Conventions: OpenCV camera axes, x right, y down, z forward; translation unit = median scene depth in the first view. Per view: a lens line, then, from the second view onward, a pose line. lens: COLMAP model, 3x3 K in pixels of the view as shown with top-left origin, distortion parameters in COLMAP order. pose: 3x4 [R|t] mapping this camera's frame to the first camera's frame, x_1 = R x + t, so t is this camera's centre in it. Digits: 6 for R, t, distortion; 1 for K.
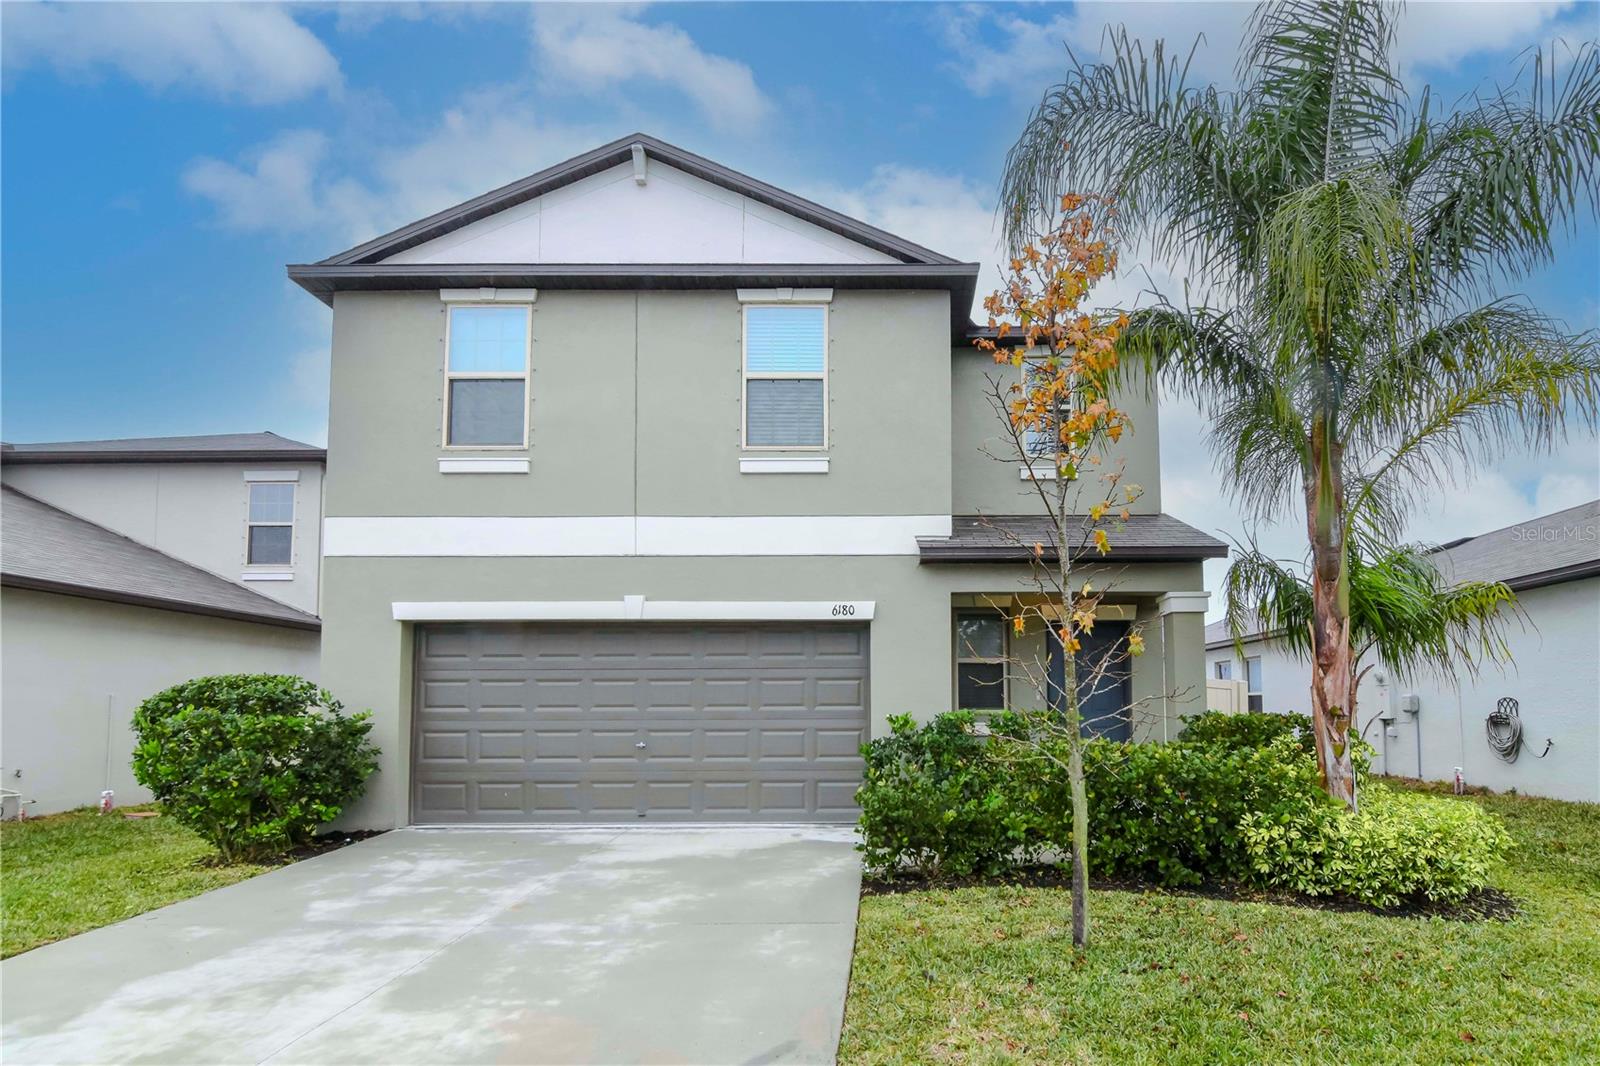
lens RADIAL K [[786.9, 0, 799.9], [0, 786.9, 540.6], [0, 0, 1]] dist [-0.013061, -0.000330]
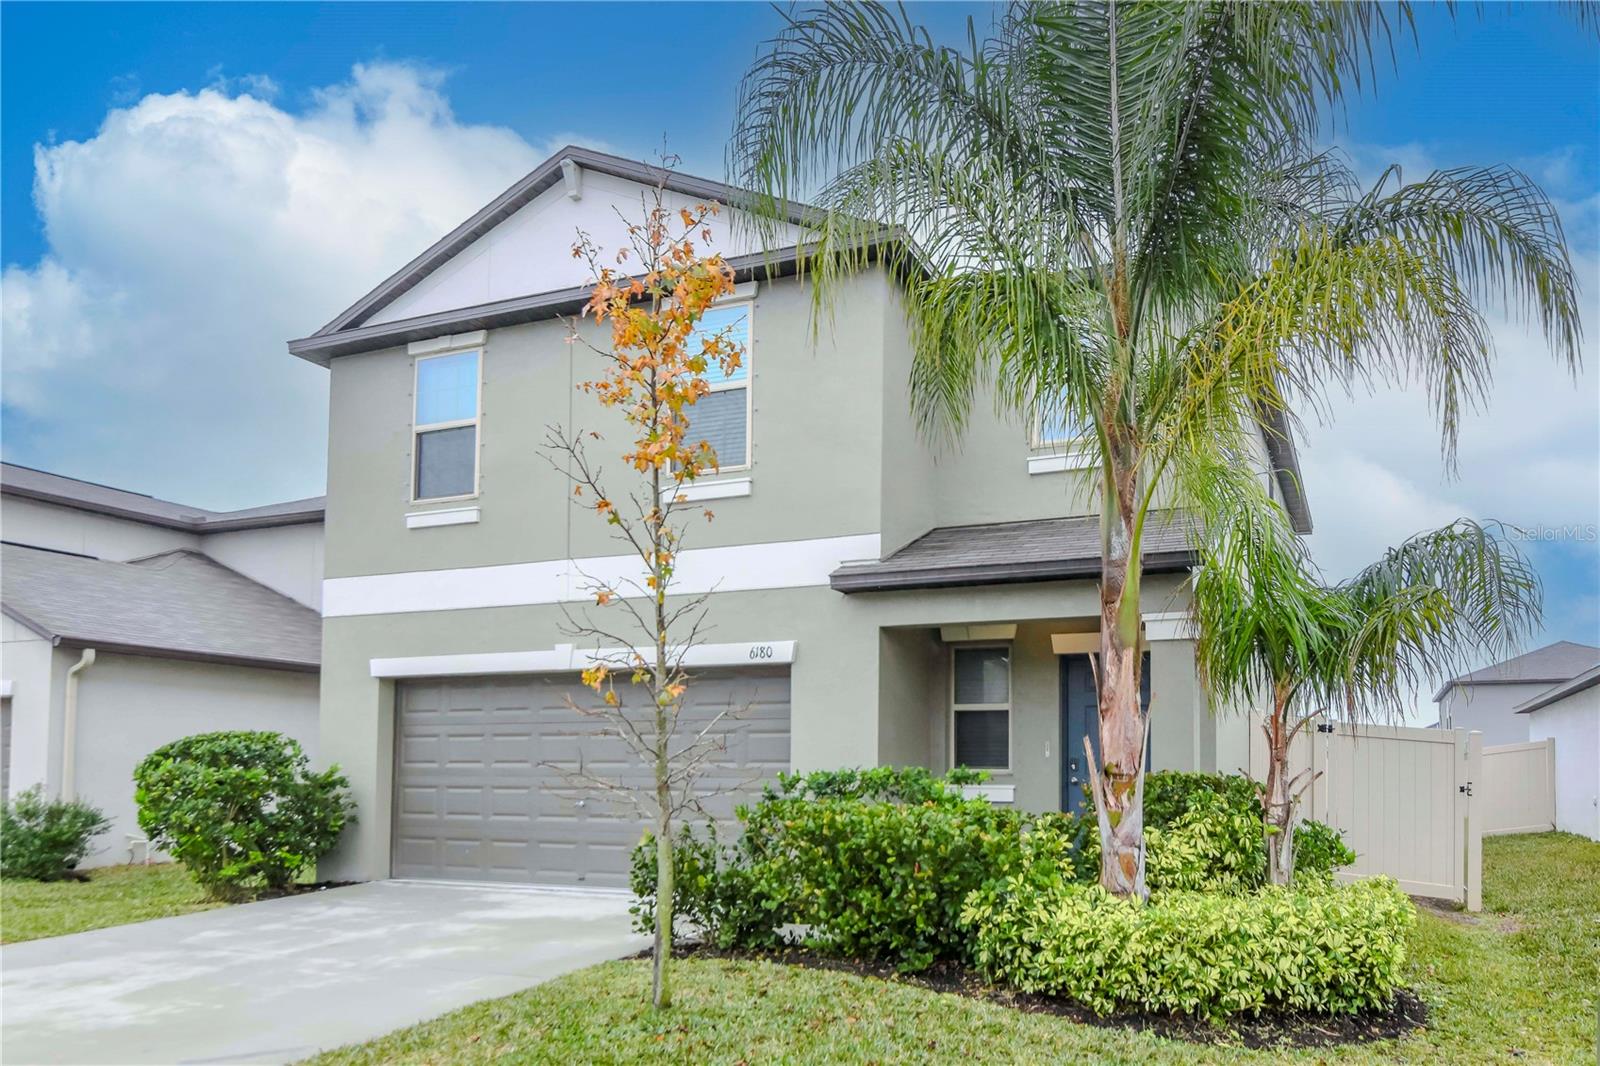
lens RADIAL K [[1054.2, 0, 800.9], [0, 1054.2, 529.5], [0, 0, 1]] dist [-0.011947, 0.001309]
pose [[0.926167, -0.078167, -0.368924, 0.535788], [0.072681, 0.996940, -0.028768, -0.010217], [0.370044, -0.000170, 0.929014, -0.069603]]
